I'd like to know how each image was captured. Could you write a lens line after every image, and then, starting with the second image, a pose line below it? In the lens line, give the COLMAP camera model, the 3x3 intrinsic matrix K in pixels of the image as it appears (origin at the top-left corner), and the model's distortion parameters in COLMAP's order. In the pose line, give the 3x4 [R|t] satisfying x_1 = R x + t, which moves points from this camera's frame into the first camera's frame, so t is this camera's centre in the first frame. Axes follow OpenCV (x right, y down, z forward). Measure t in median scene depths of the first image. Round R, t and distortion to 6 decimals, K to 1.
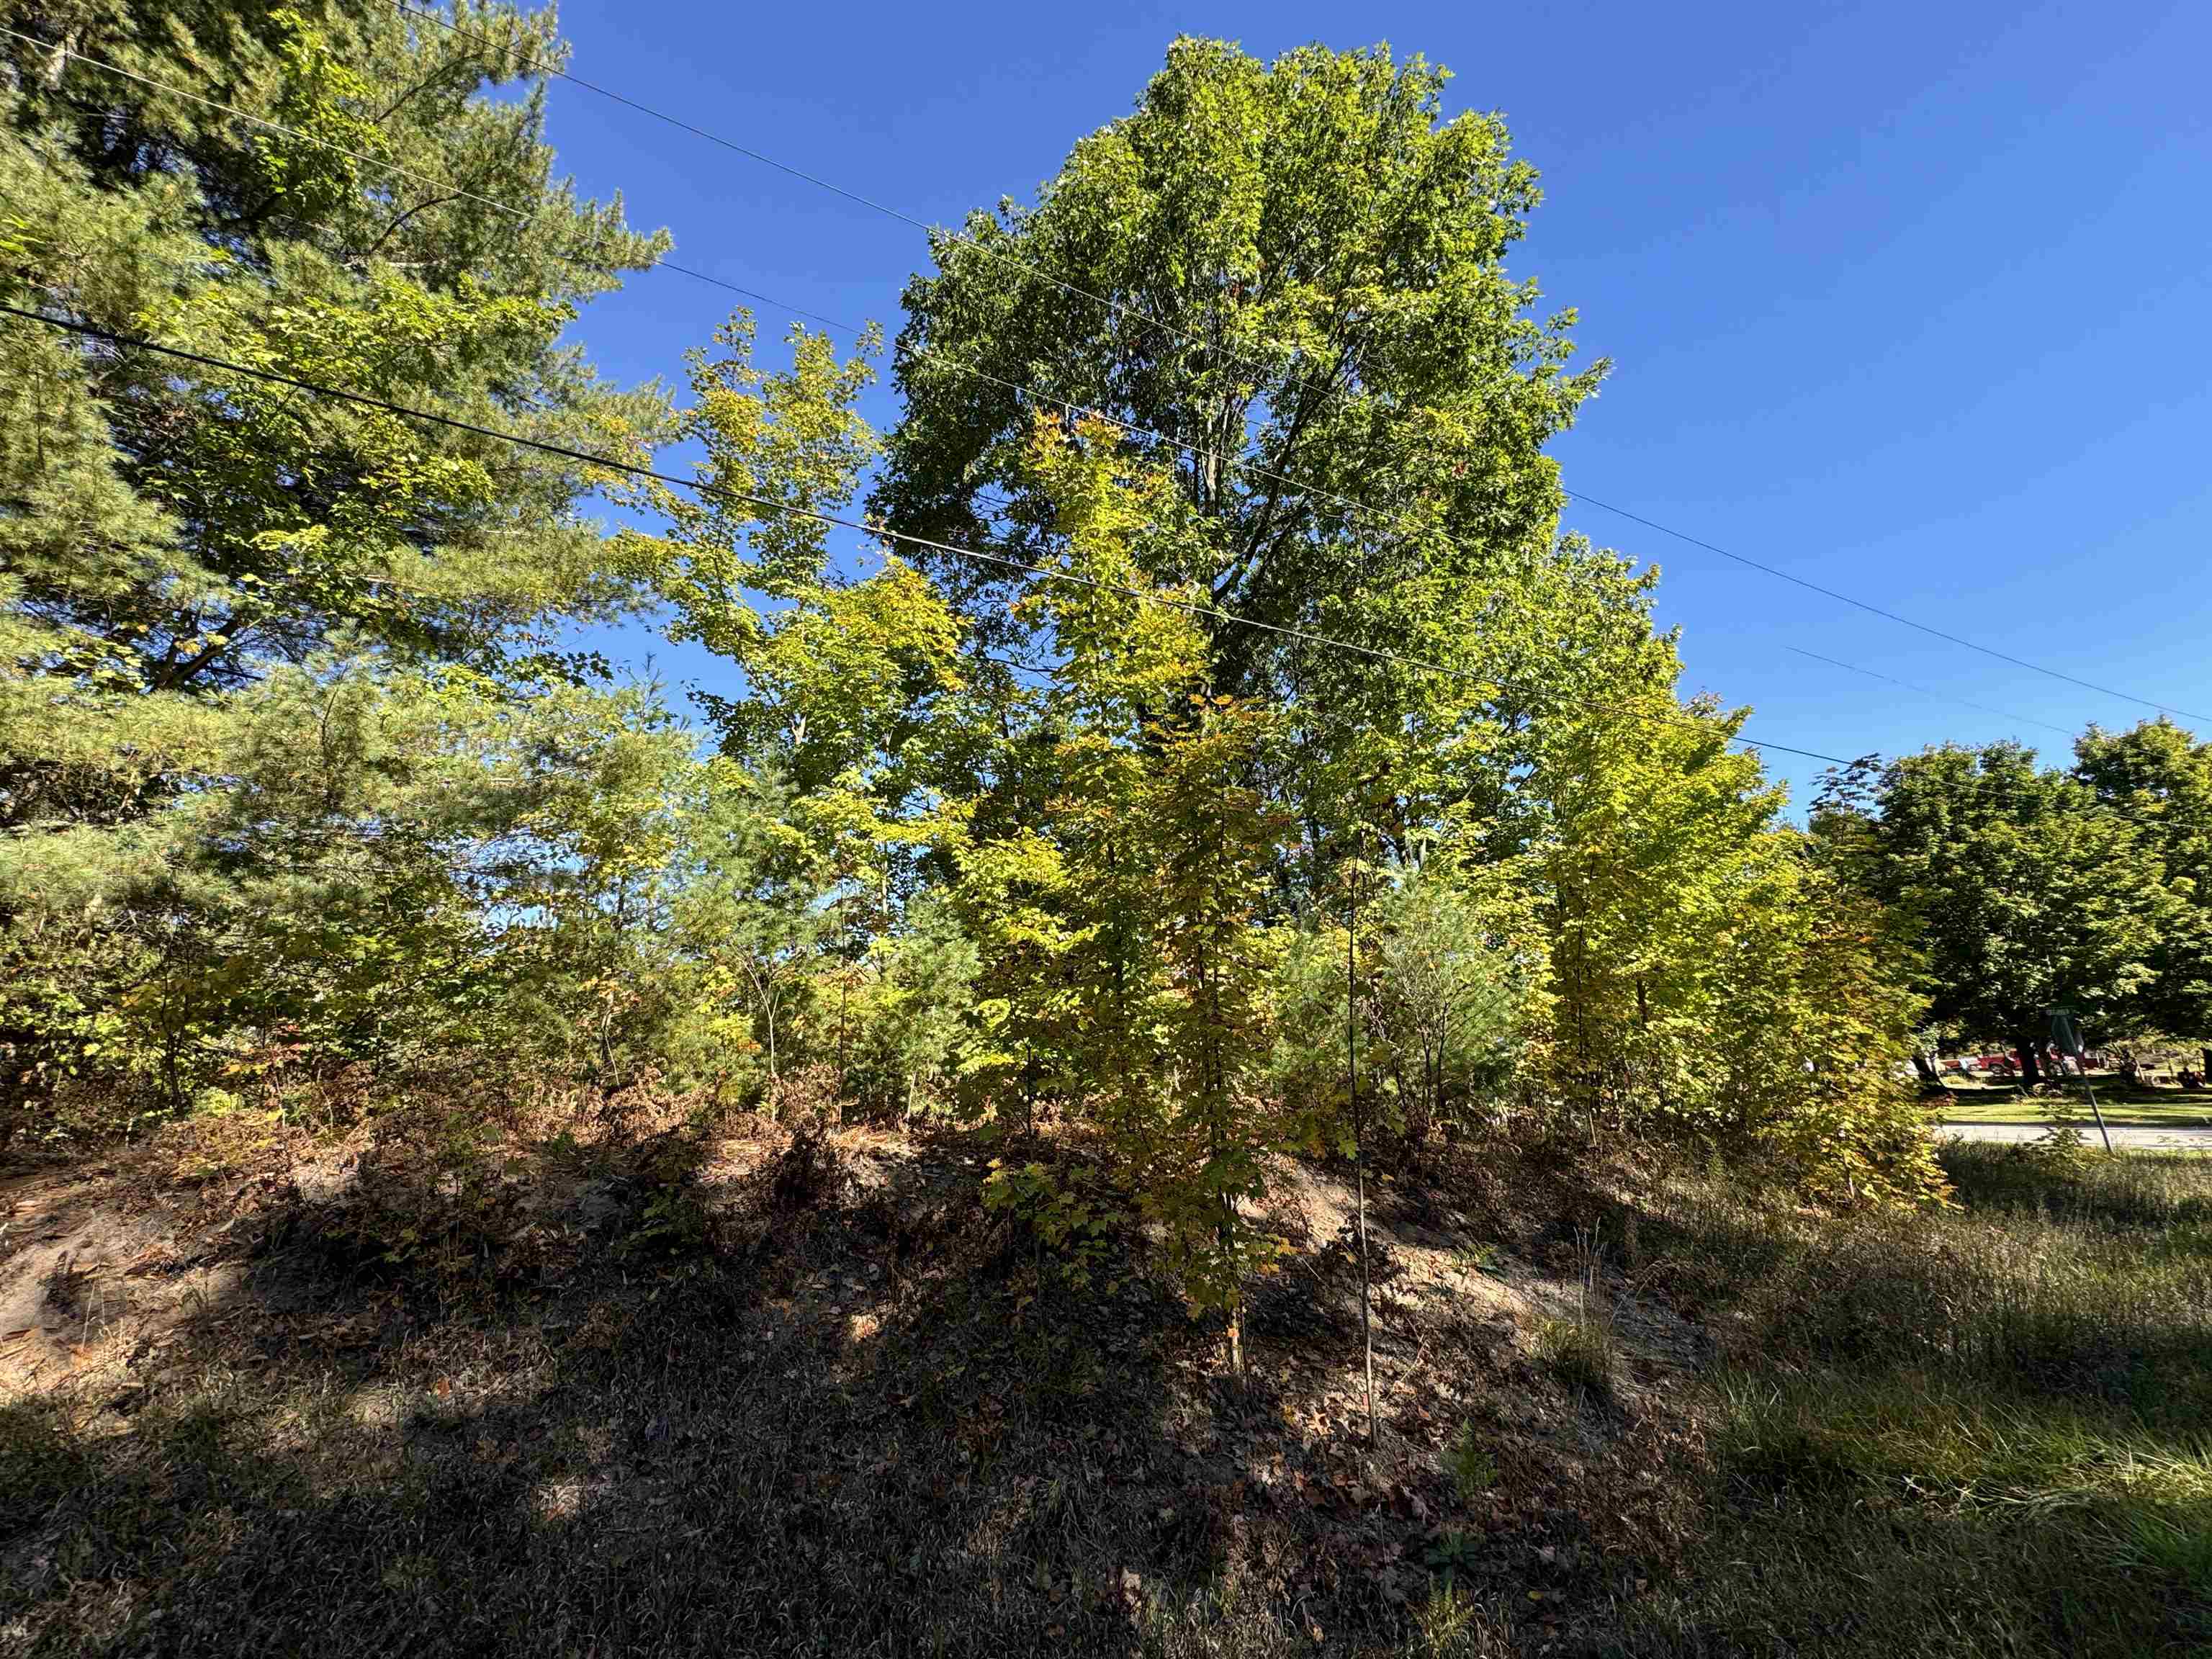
lens RADIAL K [[881.1, 0, 1106.0], [0, 881.1, 829.5], [0, 0, 1]] dist [0.000996, 0.000481]
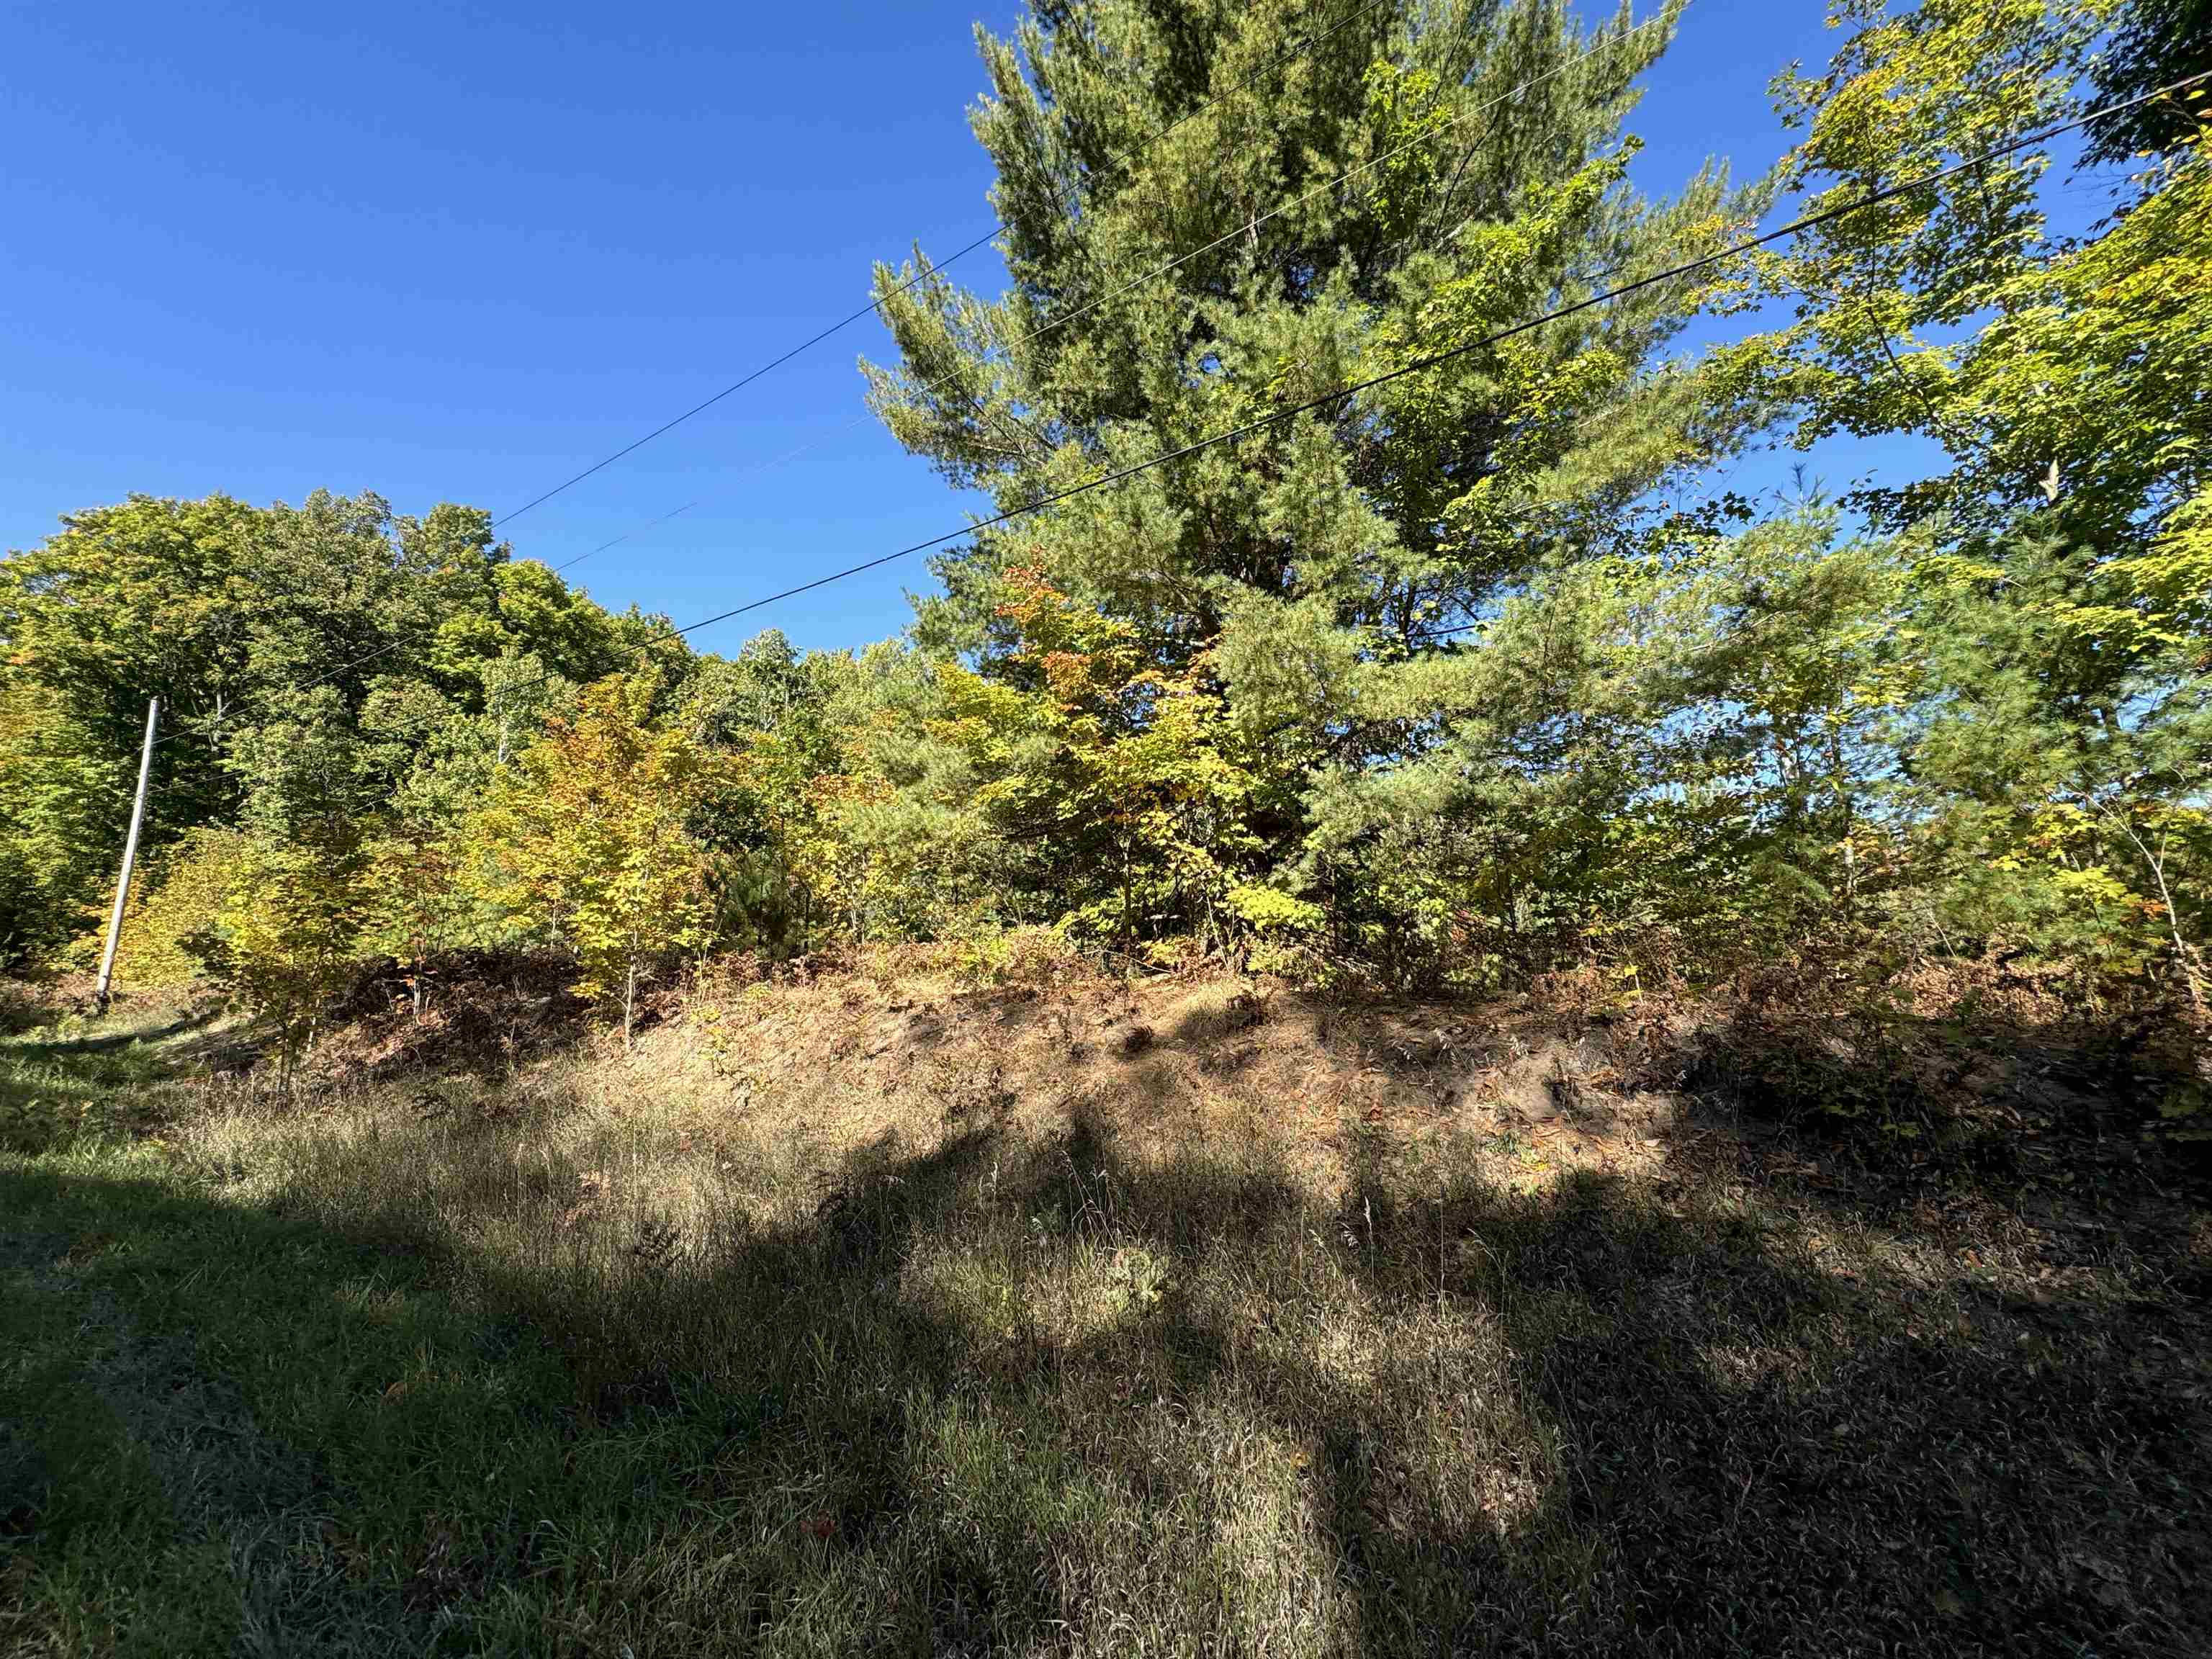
lens RADIAL K [[881.1, 0, 1106.0], [0, 881.1, 829.5], [0, 0, 1]] dist [0.000996, 0.000481]
pose [[0.473885, -0.107972, -0.873942, -0.162232], [0.217316, 0.976097, -0.002755, -0.000847], [0.853350, -0.188616, 0.486022, -0.068035]]
